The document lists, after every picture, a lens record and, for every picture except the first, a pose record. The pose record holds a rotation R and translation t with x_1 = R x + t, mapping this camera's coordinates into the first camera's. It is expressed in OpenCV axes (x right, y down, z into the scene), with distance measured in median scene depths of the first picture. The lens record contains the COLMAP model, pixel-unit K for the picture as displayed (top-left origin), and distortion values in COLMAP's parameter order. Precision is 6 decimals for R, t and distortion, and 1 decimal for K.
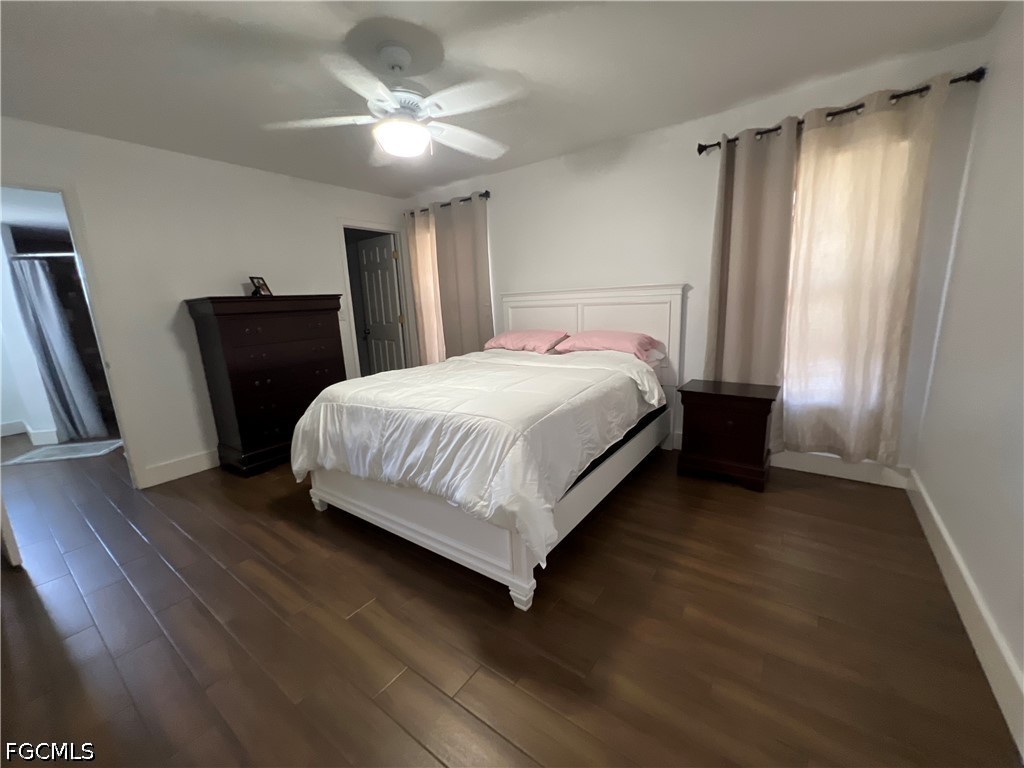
lens RADIAL K [[409.7, 0, 511.5], [0, 409.7, 386.4], [0, 0, 1]] dist [-0.001985, 0.001114]
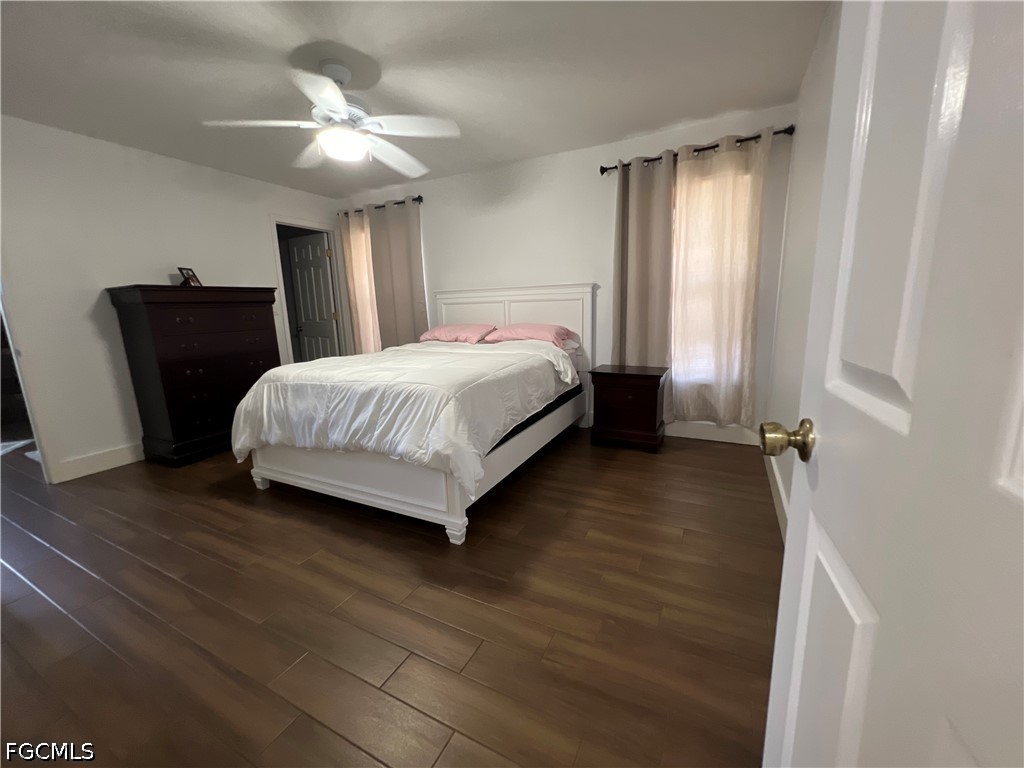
lens RADIAL K [[409.7, 0, 511.5], [0, 409.7, 386.4], [0, 0, 1]] dist [-0.001985, 0.001114]
pose [[0.987684, -0.016400, 0.155600, 0.003492], [0.019547, 0.999634, -0.018715, 0.073478], [-0.155236, 0.021526, 0.987643, -0.136745]]
